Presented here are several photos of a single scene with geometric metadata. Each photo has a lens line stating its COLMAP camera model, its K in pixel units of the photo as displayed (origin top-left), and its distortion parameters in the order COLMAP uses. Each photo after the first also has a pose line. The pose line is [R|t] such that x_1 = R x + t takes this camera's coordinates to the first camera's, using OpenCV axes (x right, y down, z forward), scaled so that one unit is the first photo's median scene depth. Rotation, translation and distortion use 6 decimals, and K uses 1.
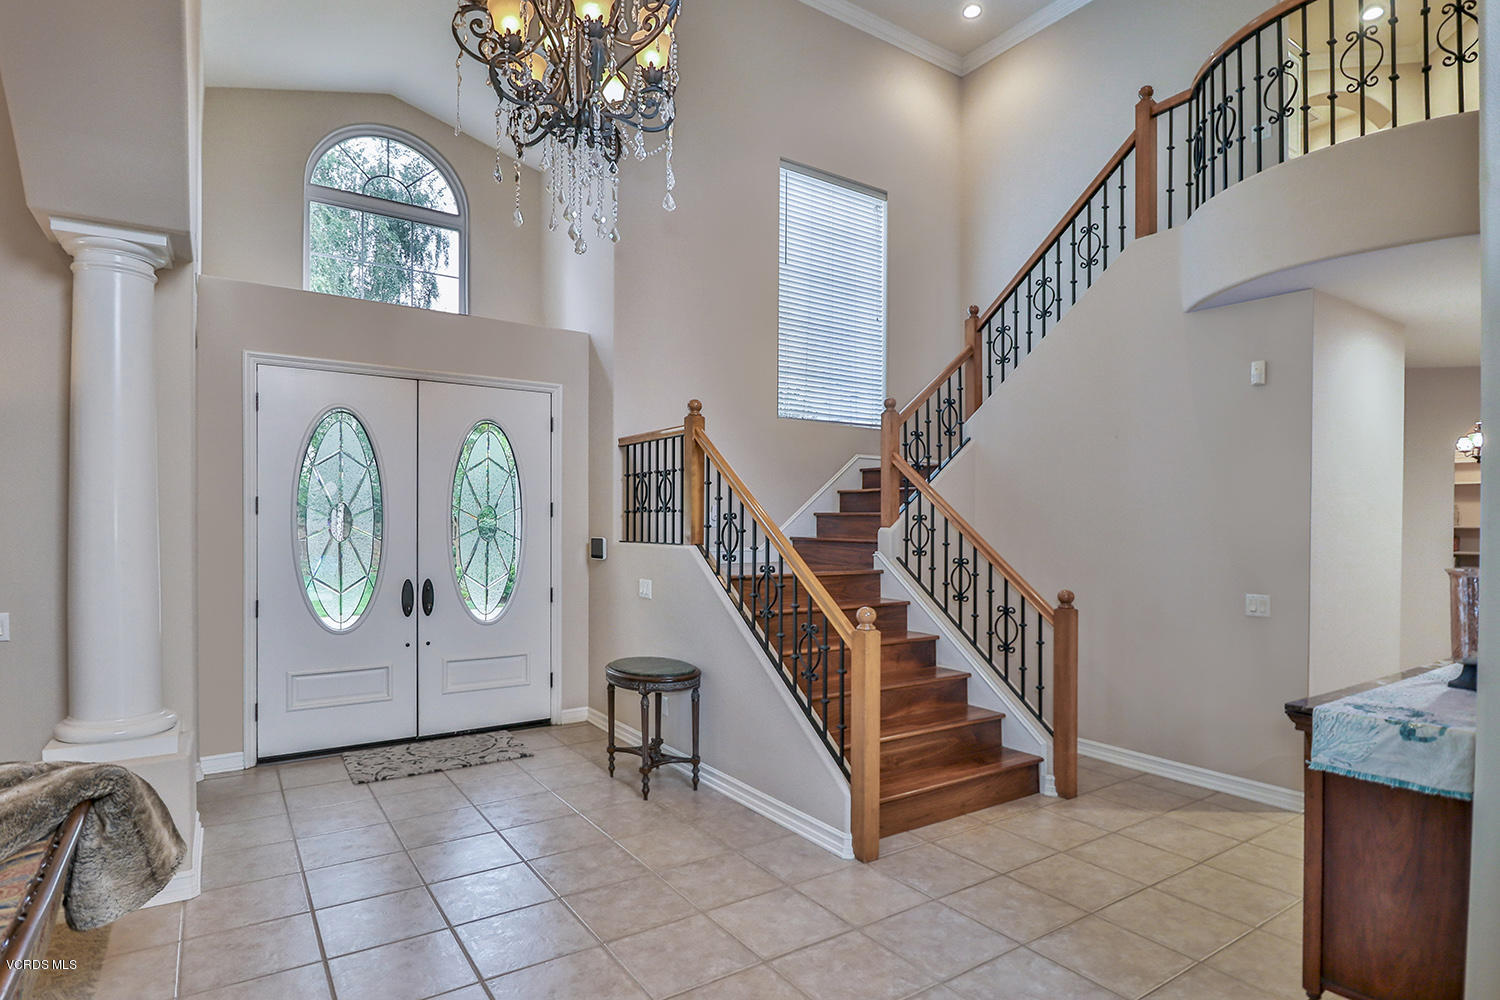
lens RADIAL K [[784.5, 0, 743.8], [0, 784.5, 538.9], [0, 0, 1]] dist [0.003714, -0.000258]
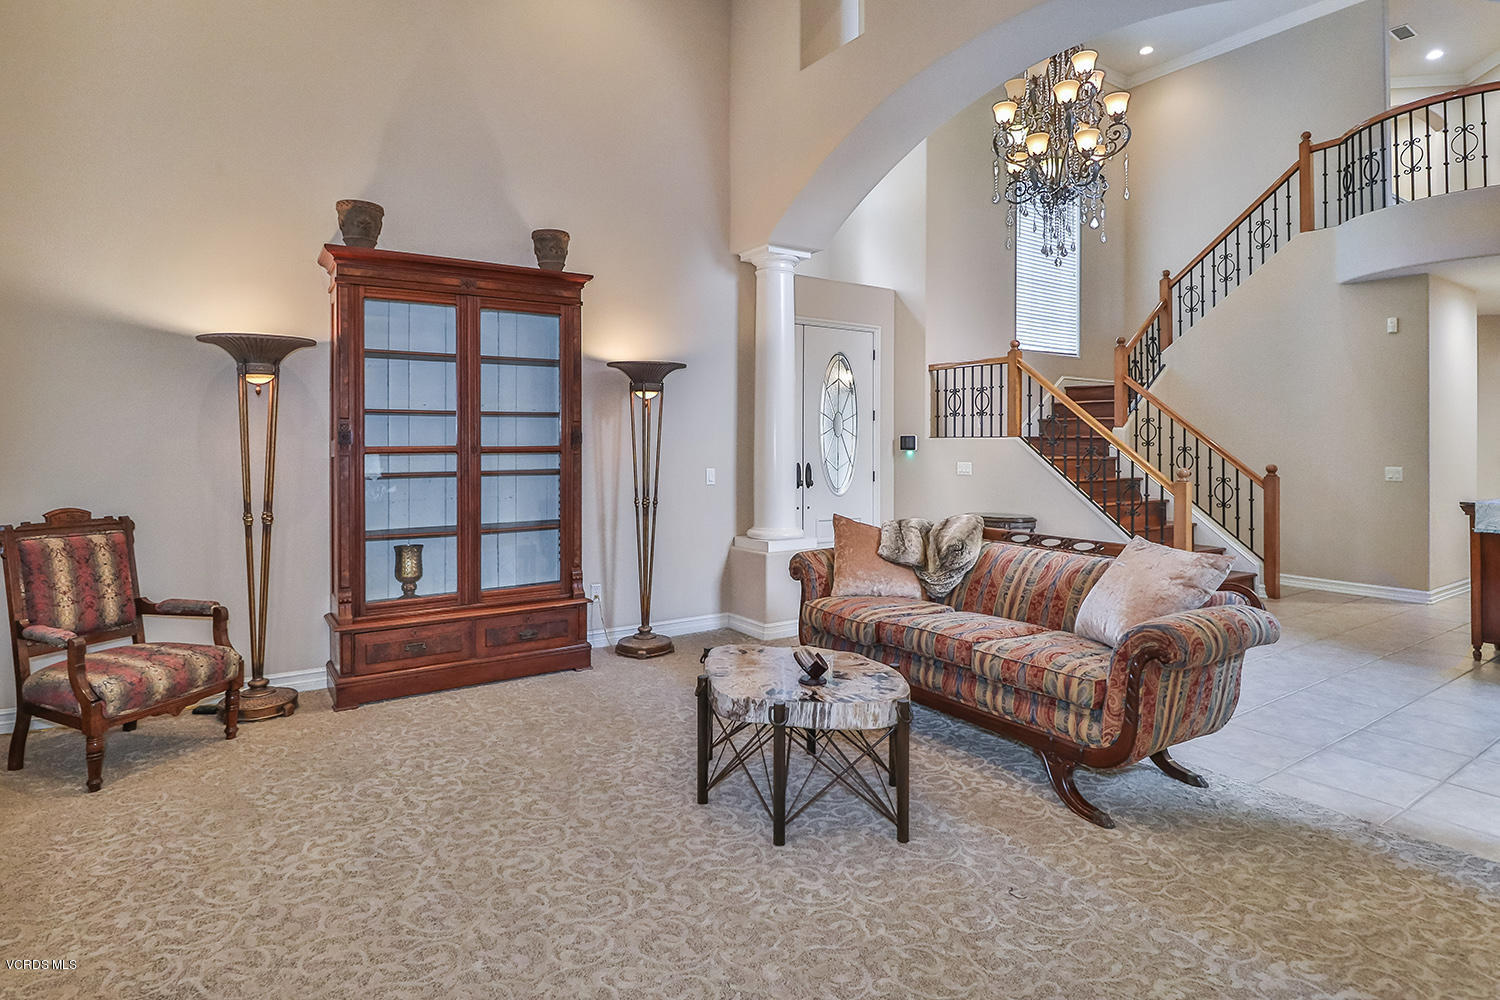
lens RADIAL K [[807.3, 0, 746.5], [0, 807.3, 448.5], [0, 0, 1]] dist [-0.002402, -0.000314]
pose [[0.999904, -0.000445, 0.013815, -0.575849], [0.000592, 0.999943, -0.010645, 0.044012], [-0.013810, 0.010652, 0.999848, -0.515449]]
